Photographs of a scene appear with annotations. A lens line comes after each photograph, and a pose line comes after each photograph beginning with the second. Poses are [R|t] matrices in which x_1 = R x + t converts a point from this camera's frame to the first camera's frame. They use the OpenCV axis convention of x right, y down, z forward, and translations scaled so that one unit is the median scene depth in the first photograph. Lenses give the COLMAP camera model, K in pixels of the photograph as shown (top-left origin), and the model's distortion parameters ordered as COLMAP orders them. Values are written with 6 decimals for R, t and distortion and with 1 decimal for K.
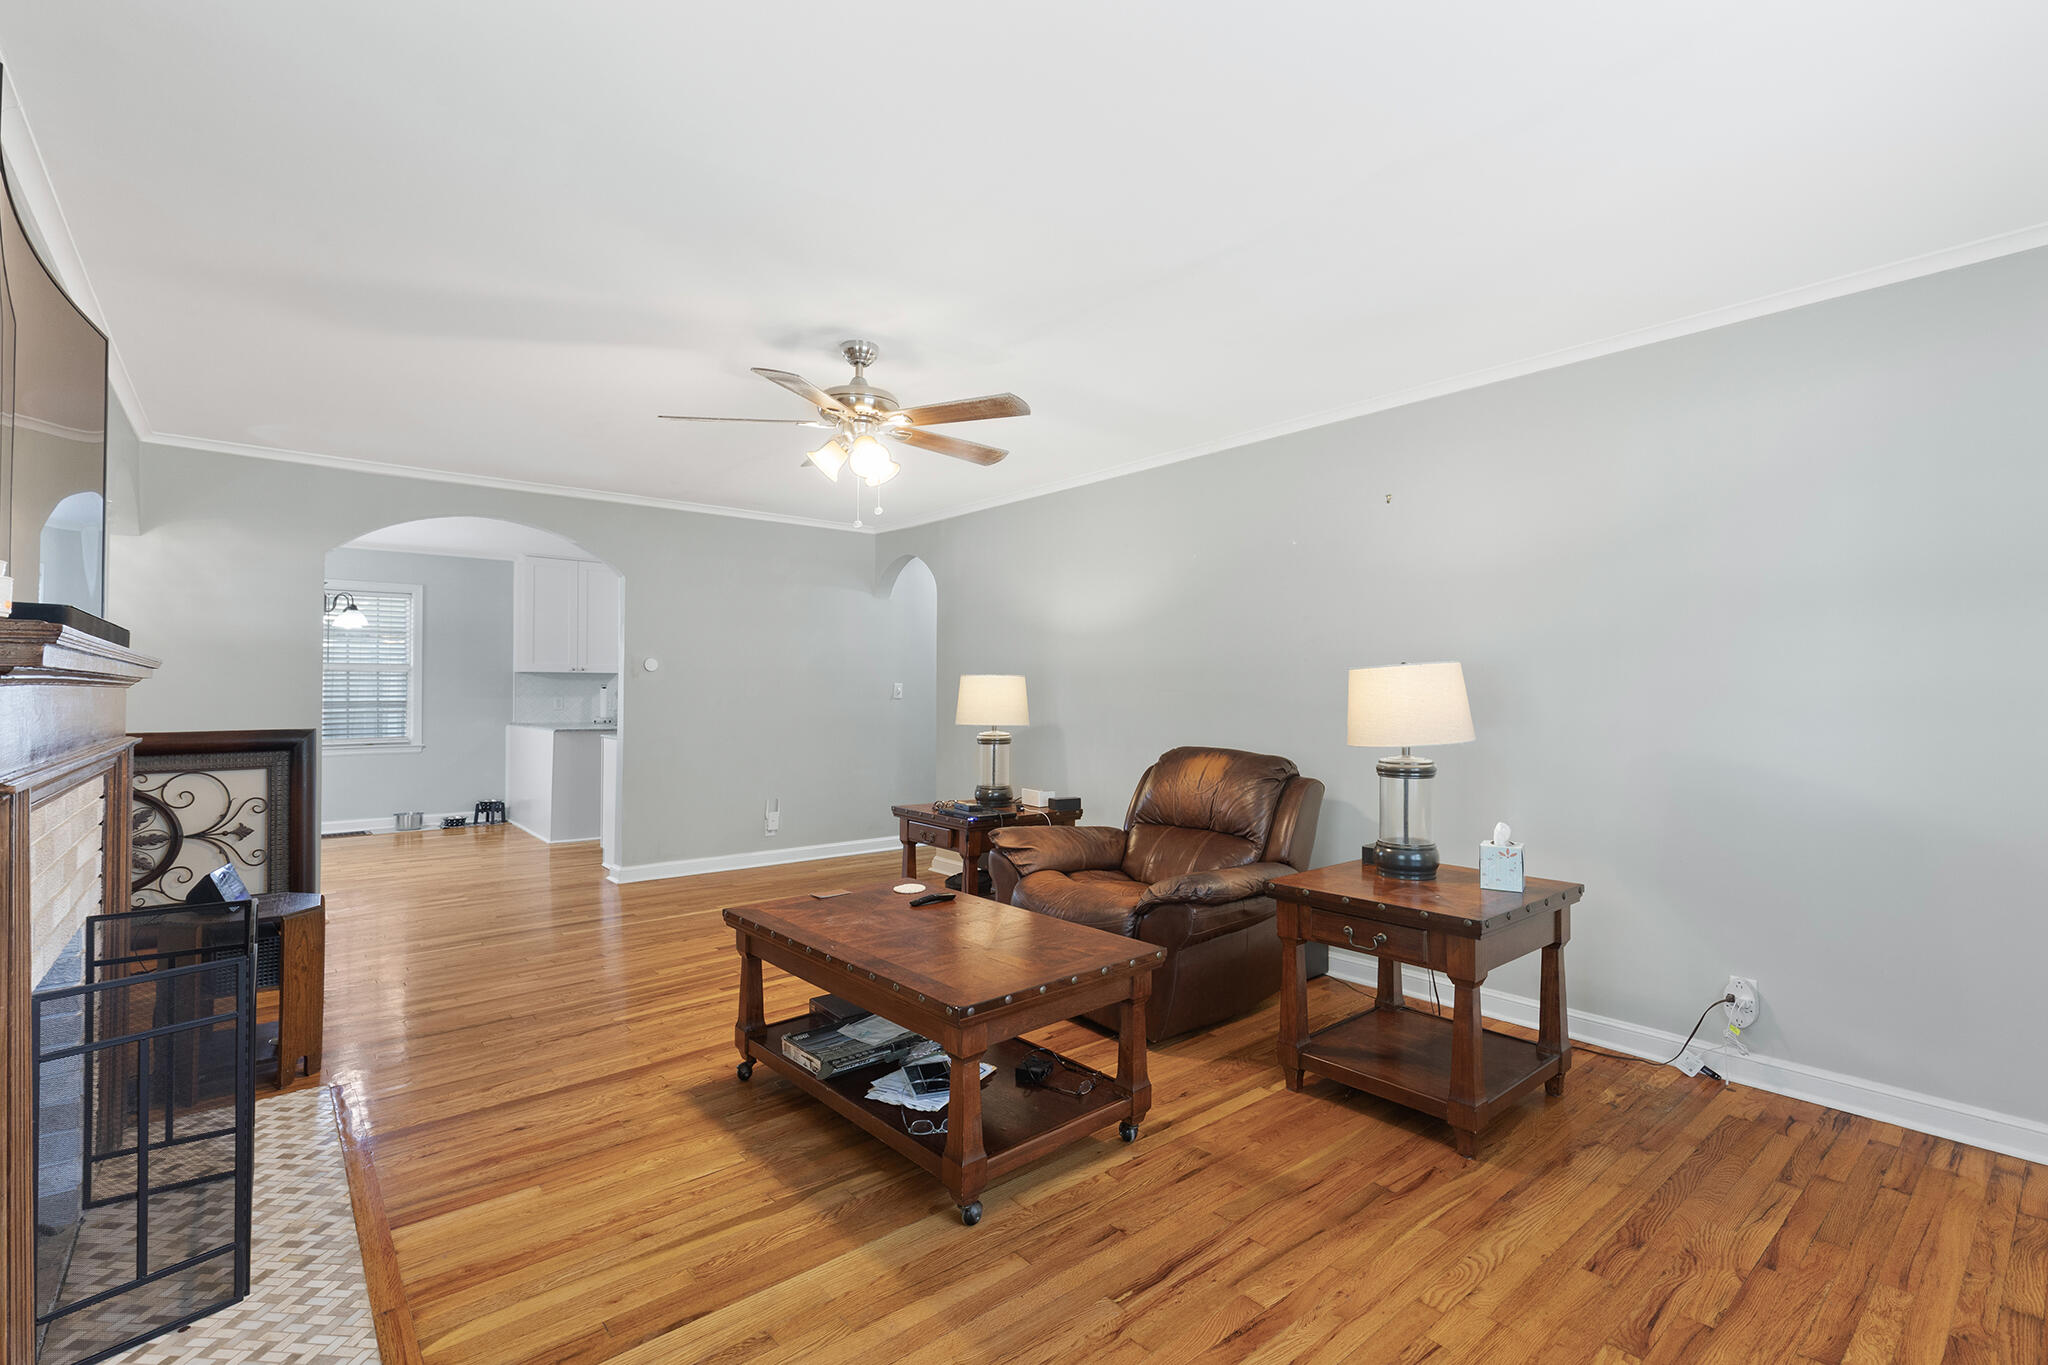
lens RADIAL K [[916.6, 0, 1022.2], [0, 916.6, 685.0], [0, 0, 1]] dist [0.003163, -0.001352]
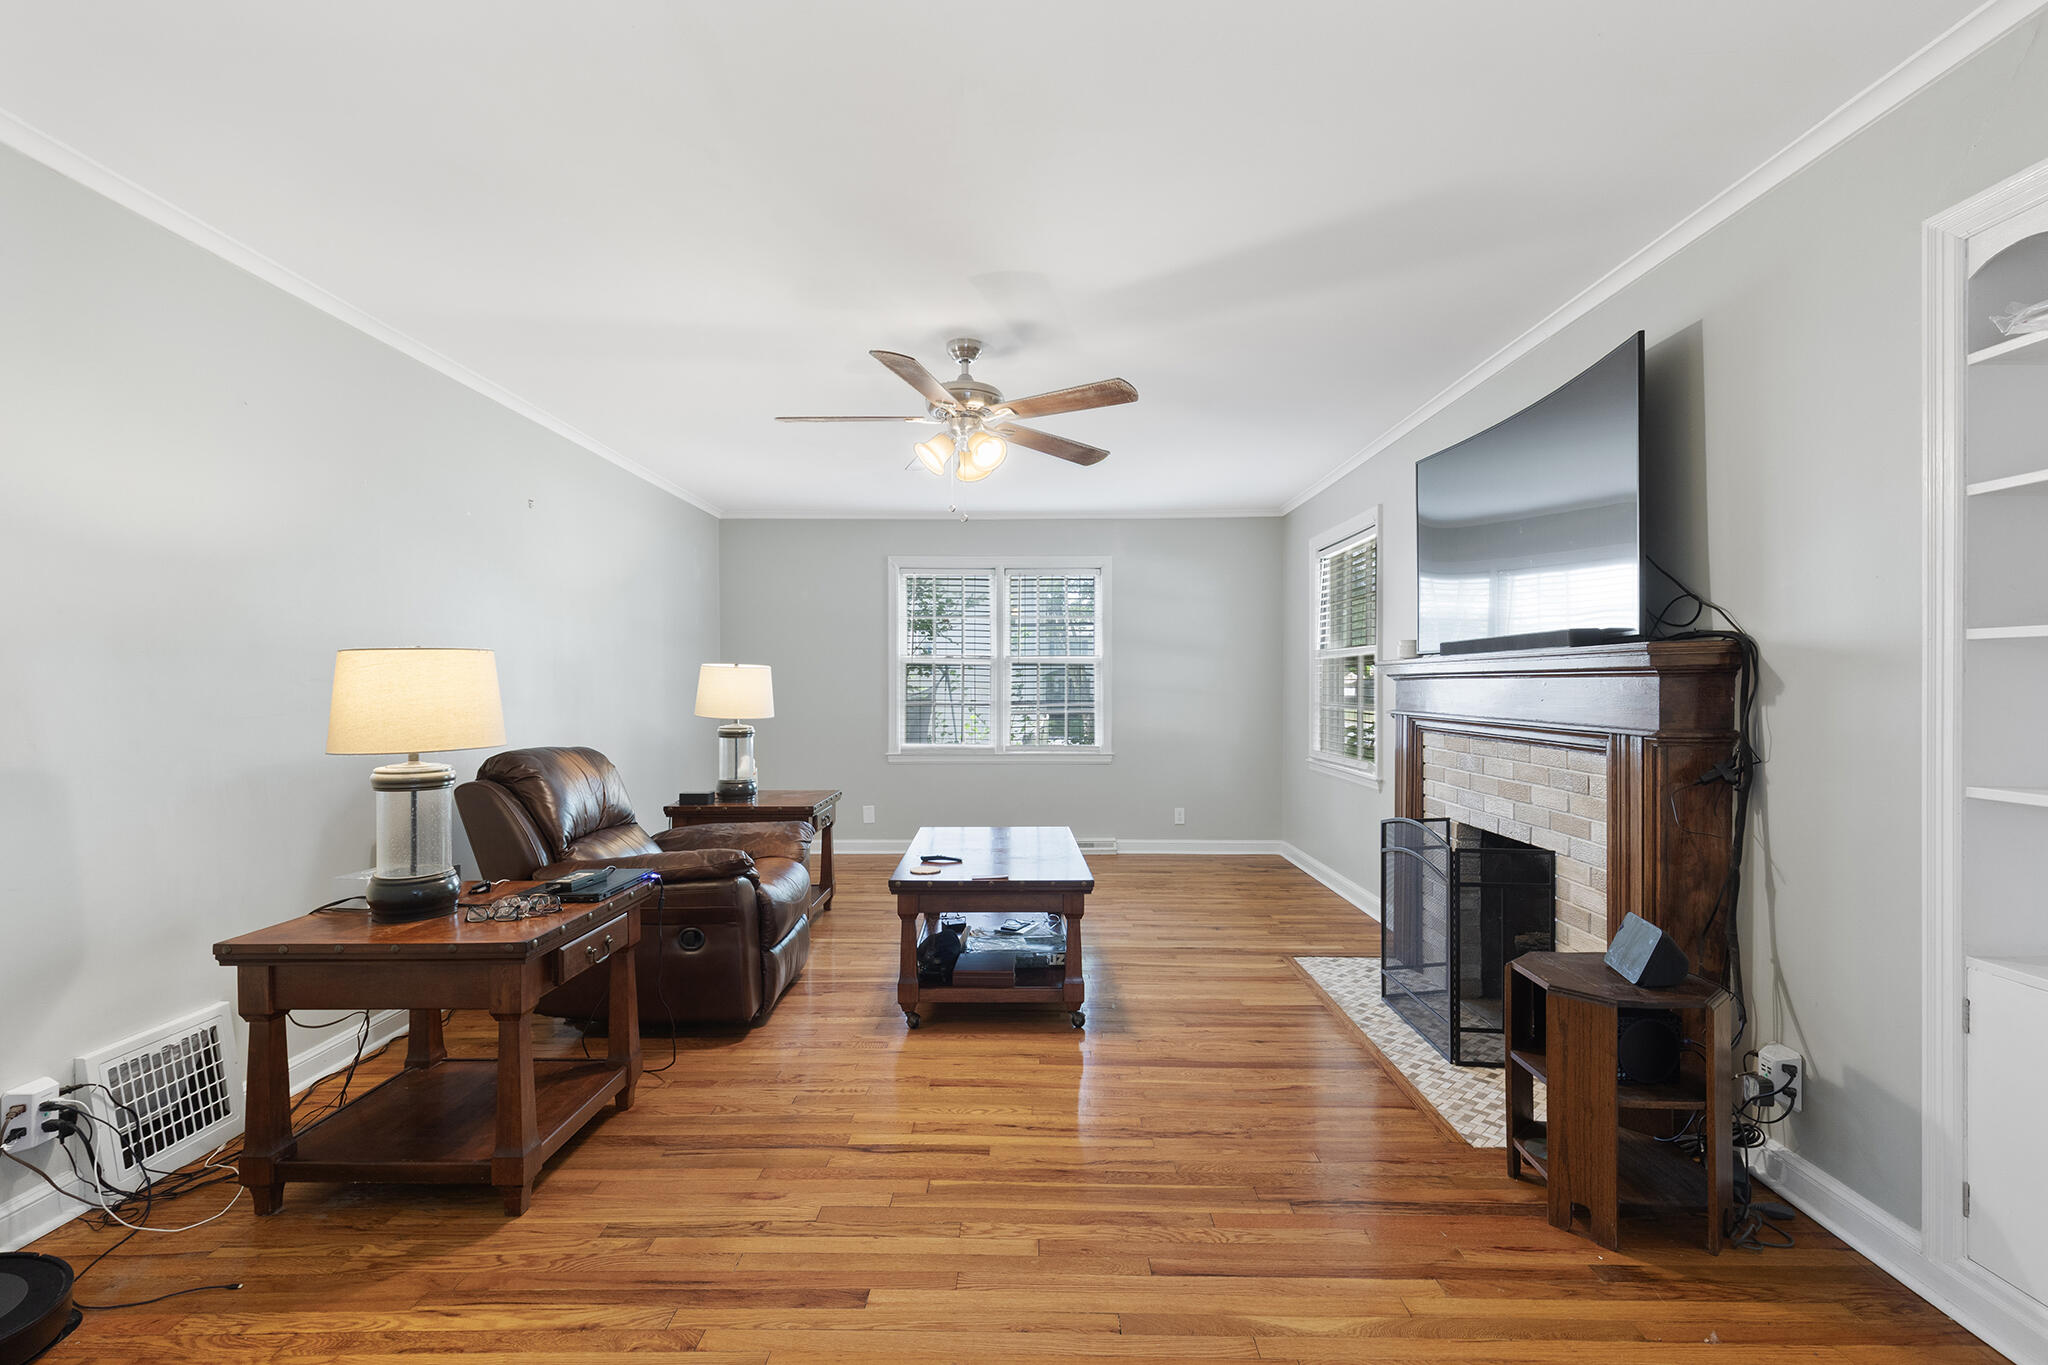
lens RADIAL K [[916.6, 0, 1022.3], [0, 916.6, 682.6], [0, 0, 1]] dist [0.003163, -0.001352]
pose [[-0.759025, -0.003623, 0.651051, -1.295770], [-0.007211, 0.999970, -0.002842, 0.016670], [-0.651021, -0.006852, -0.759029, 2.511352]]
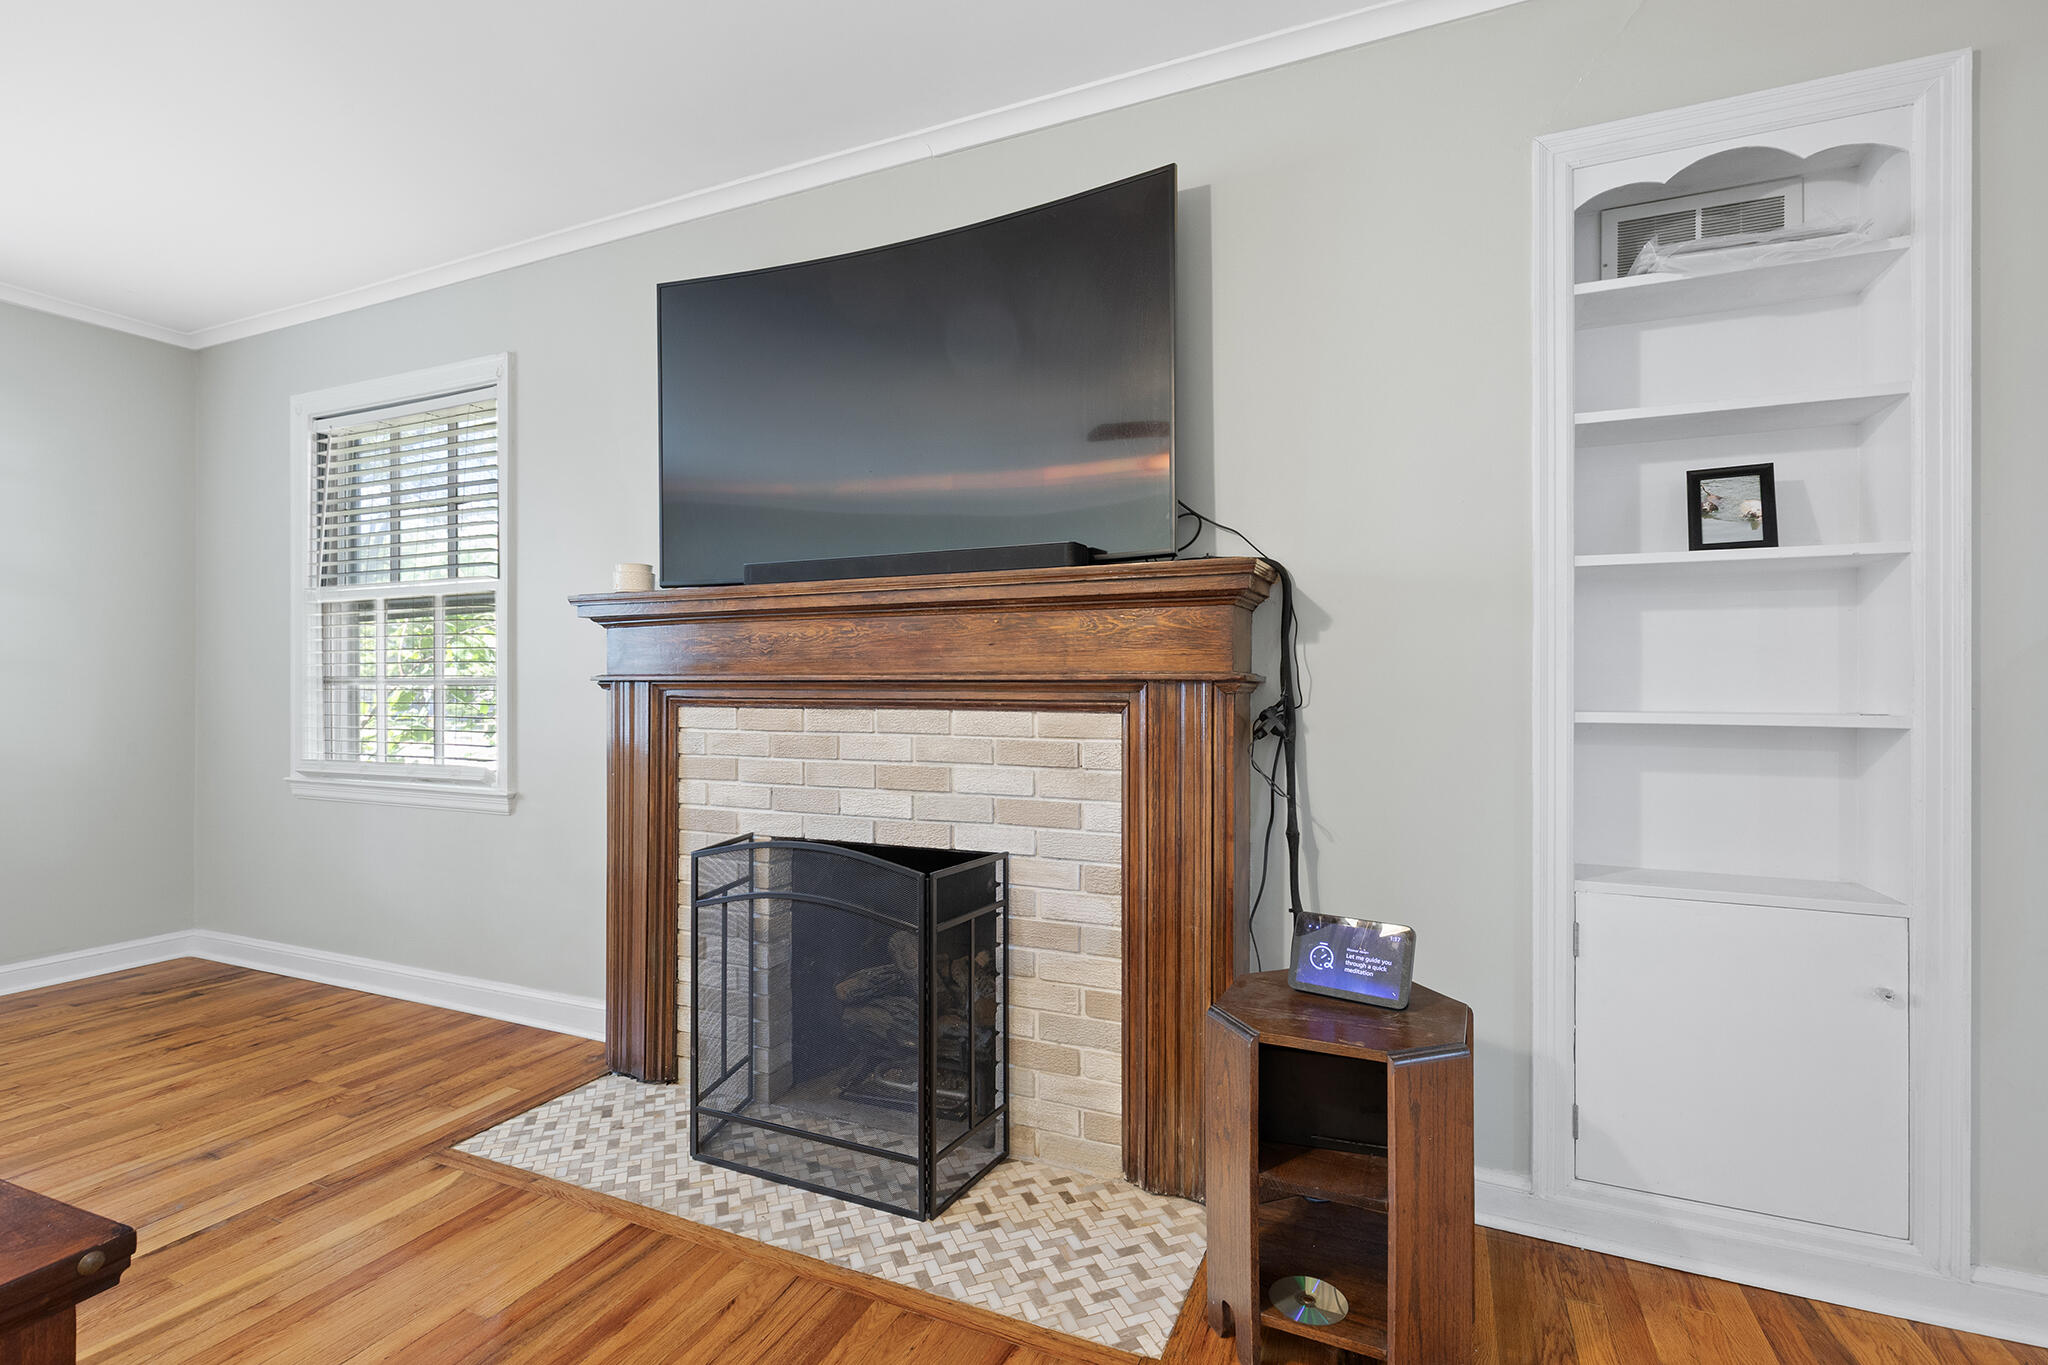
lens RADIAL K [[916.6, 0, 1021.5], [0, 916.6, 691.5], [0, 0, 1]] dist [0.003163, -0.001352]
pose [[-0.894433, -0.005343, -0.447170, -0.598992], [-0.003116, 0.999979, -0.005715, 0.088050], [0.447191, -0.003718, -0.894431, 1.866299]]
